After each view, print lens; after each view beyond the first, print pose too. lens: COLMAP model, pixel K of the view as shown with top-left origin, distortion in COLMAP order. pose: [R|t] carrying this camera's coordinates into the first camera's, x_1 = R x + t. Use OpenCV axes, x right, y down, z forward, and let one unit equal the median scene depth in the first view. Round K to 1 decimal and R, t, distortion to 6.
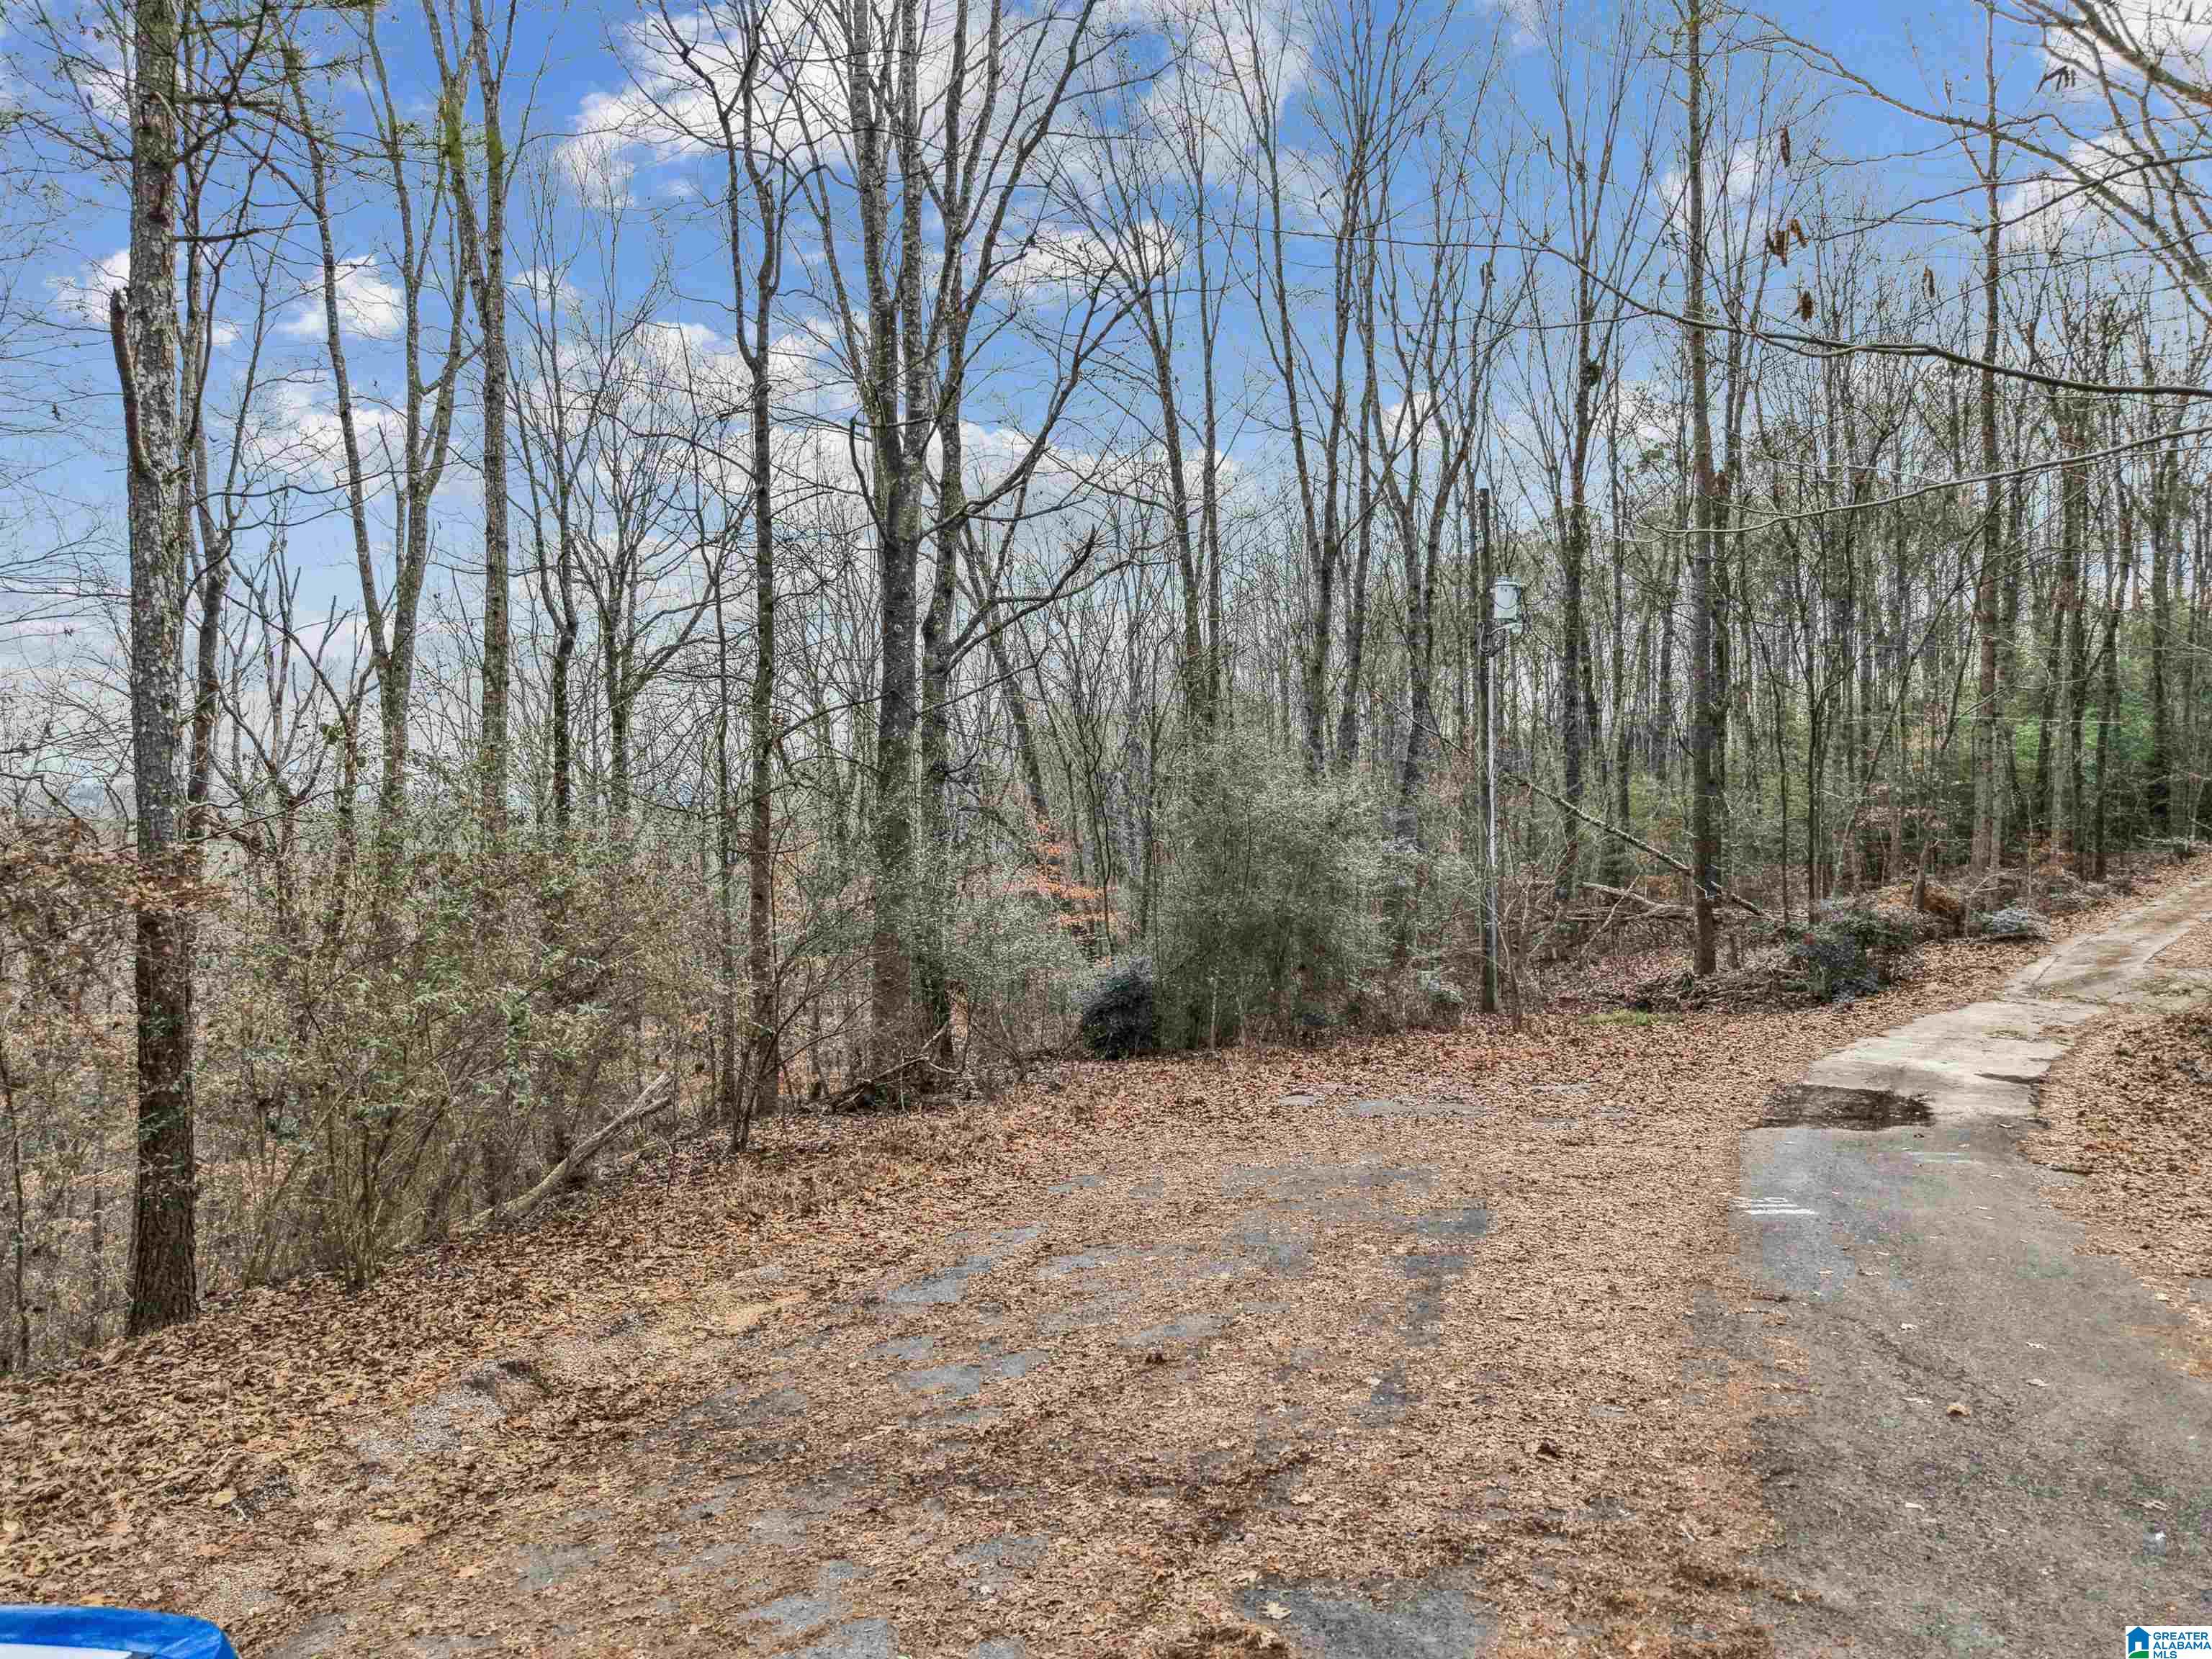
lens RADIAL K [[1547.9, 0, 1082.2], [0, 1547.9, 822.8], [0, 0, 1]] dist [0.002252, -0.001733]
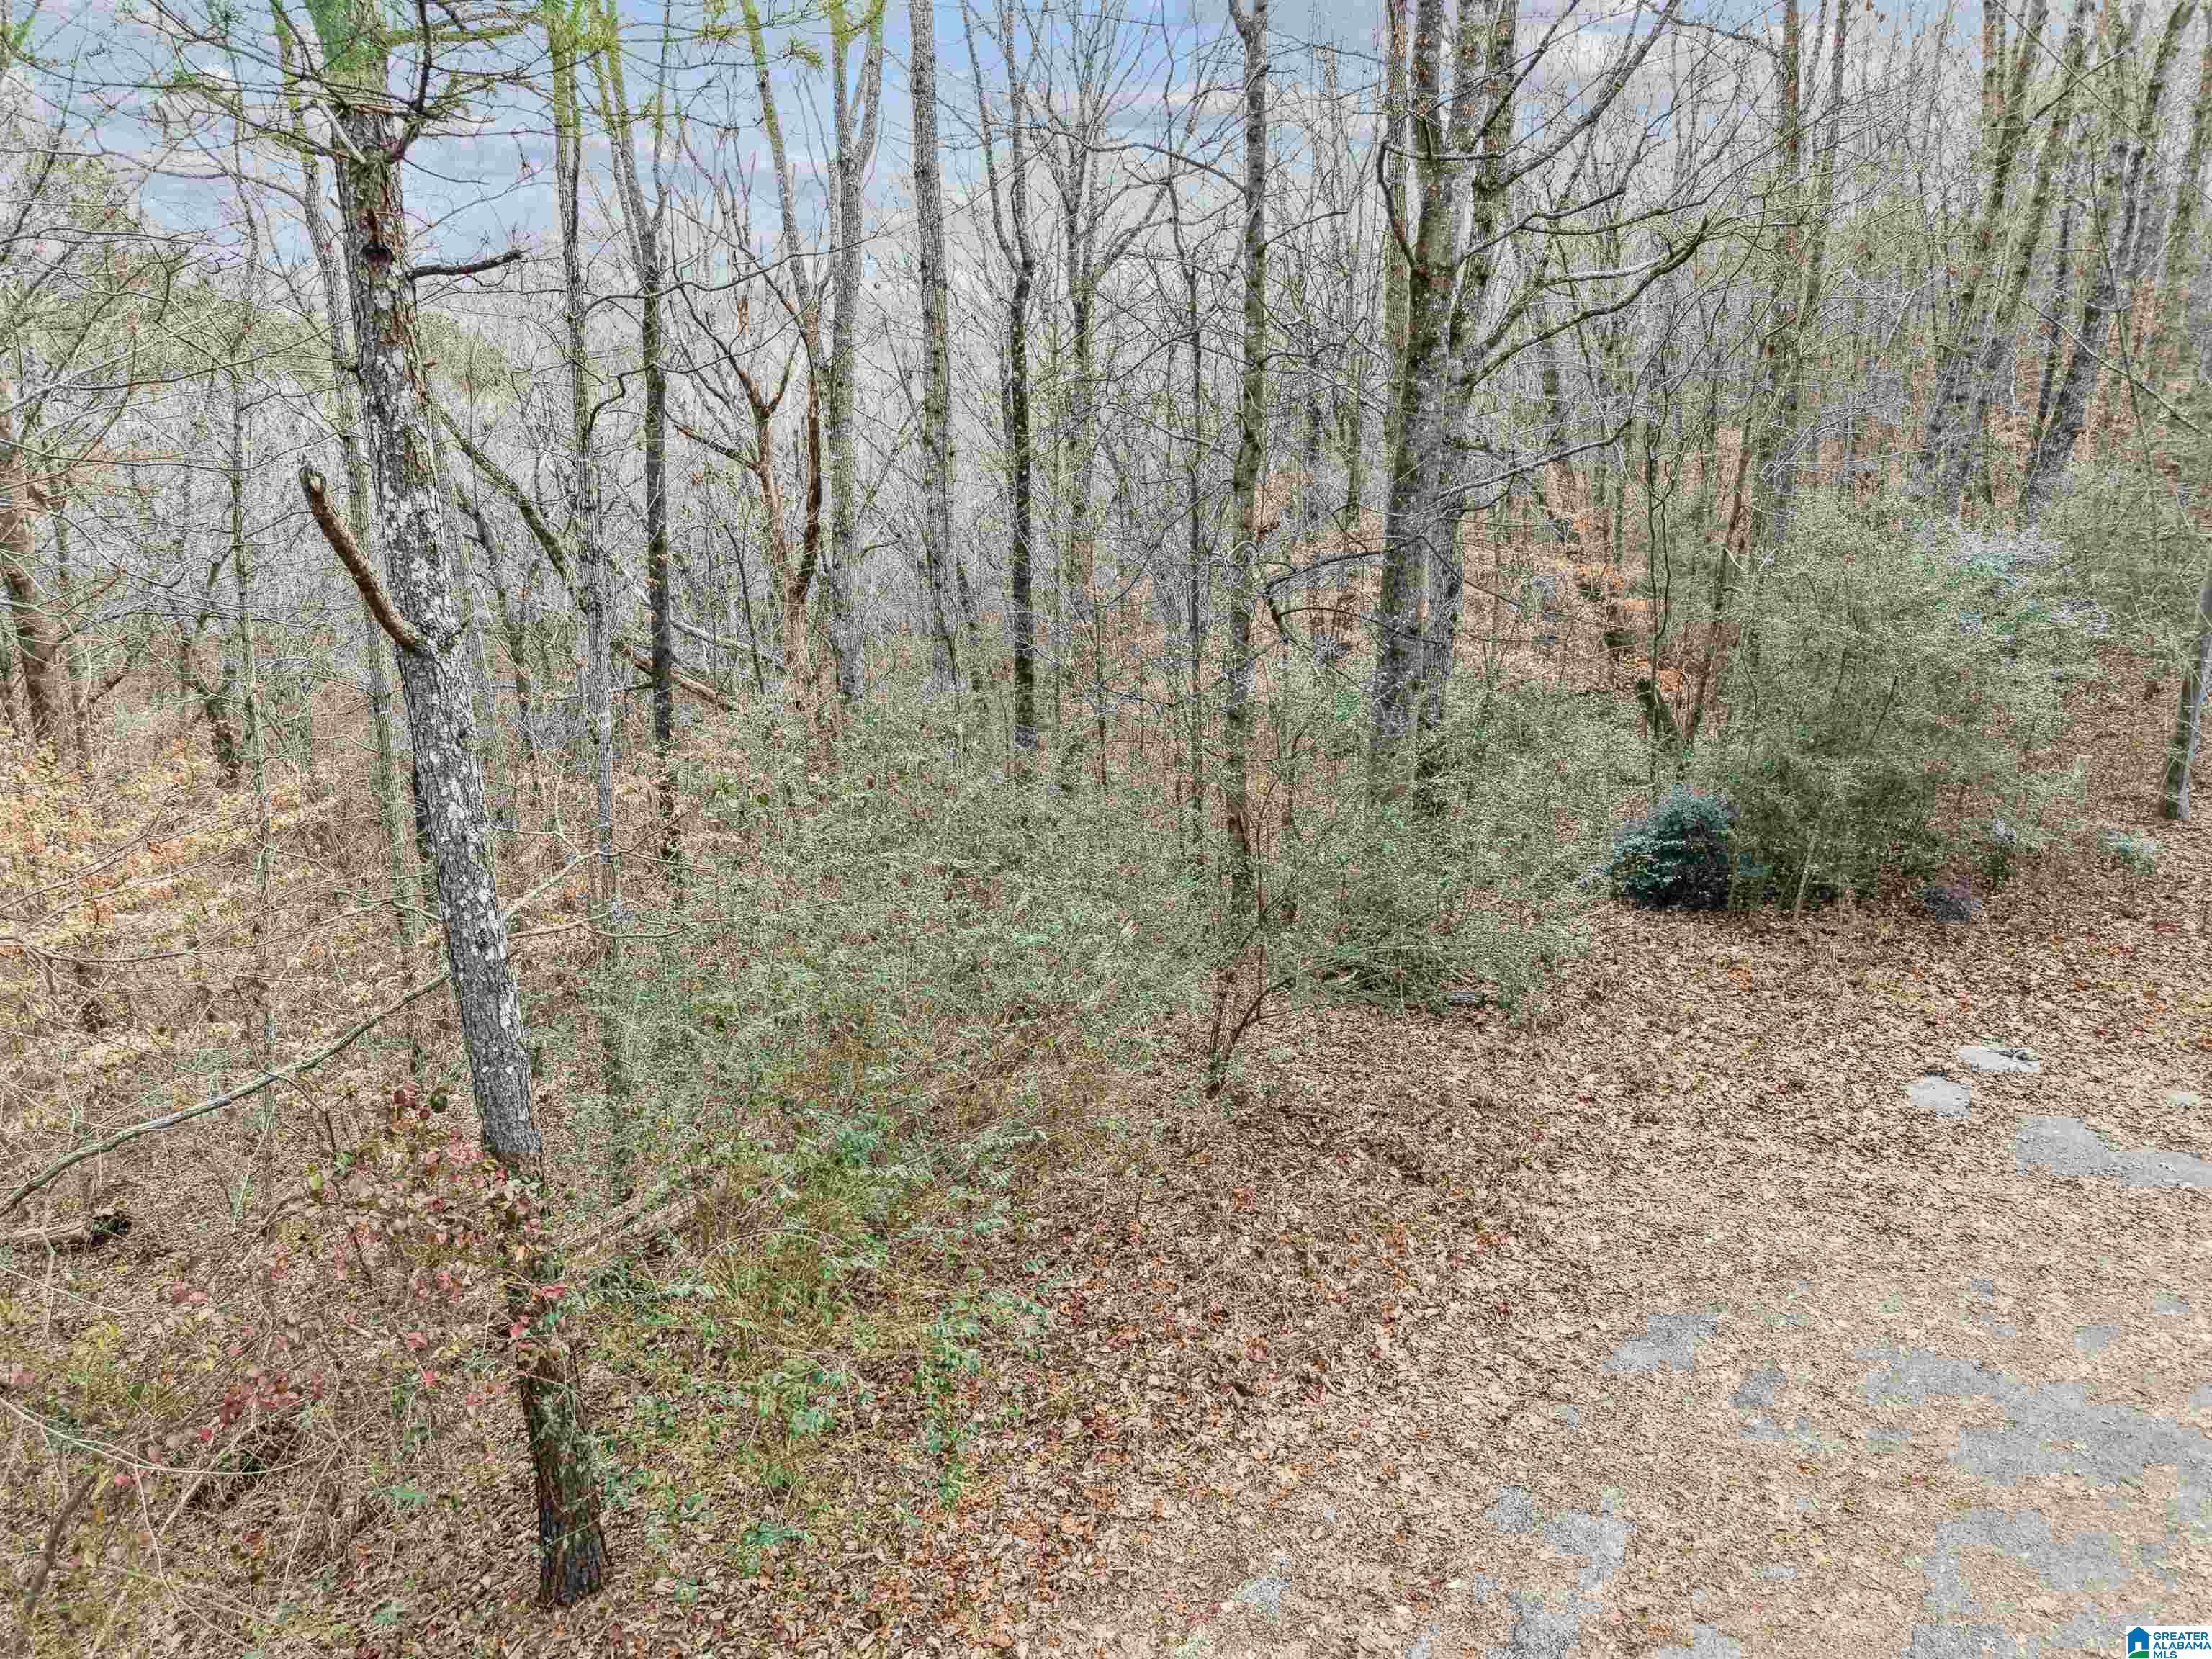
lens RADIAL K [[1547.9, 0, 1082.2], [0, 1547.9, 822.8], [0, 0, 1]] dist [0.002252, -0.001733]
pose [[0.957605, 0.085245, -0.275184, -0.051091], [0.004654, 0.950516, 0.310641, -0.159025], [0.288047, -0.298752, 0.909822, 0.186088]]
